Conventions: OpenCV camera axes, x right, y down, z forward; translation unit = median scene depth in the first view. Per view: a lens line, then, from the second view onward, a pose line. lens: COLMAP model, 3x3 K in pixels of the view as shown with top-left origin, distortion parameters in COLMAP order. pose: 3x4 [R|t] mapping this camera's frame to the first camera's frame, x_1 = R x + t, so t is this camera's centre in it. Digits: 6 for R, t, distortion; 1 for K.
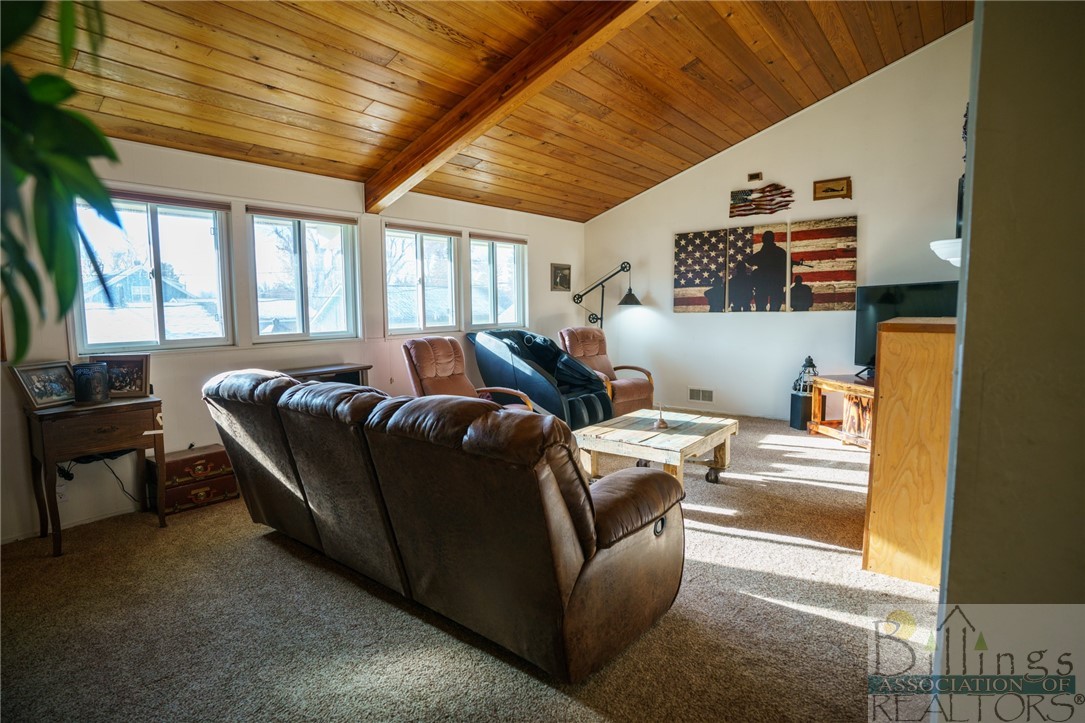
lens RADIAL K [[558.8, 0, 537.9], [0, 558.8, 362.5], [0, 0, 1]] dist [-0.049359, 0.000793]
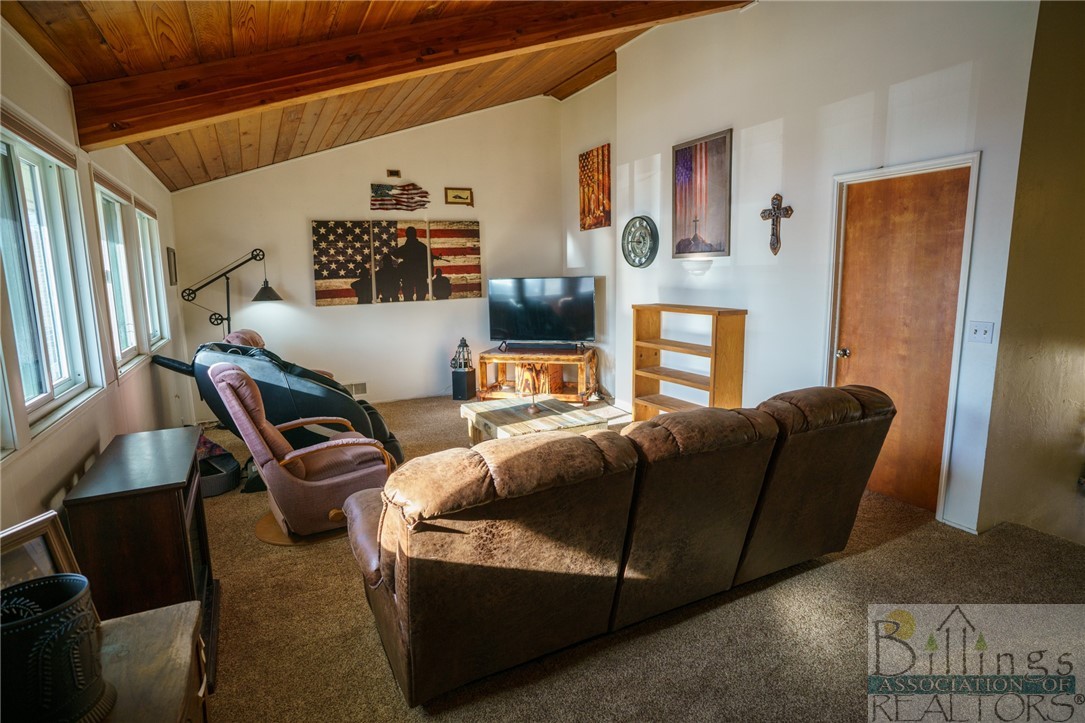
lens RADIAL K [[558.8, 0, 538.5], [0, 558.8, 359.8], [0, 0, 1]] dist [-0.049359, 0.000793]
pose [[0.425269, -0.134695, 0.894988, -0.470550], [0.105069, 0.989525, 0.098998, -0.059919], [-0.898948, 0.051935, 0.434966, 0.306296]]
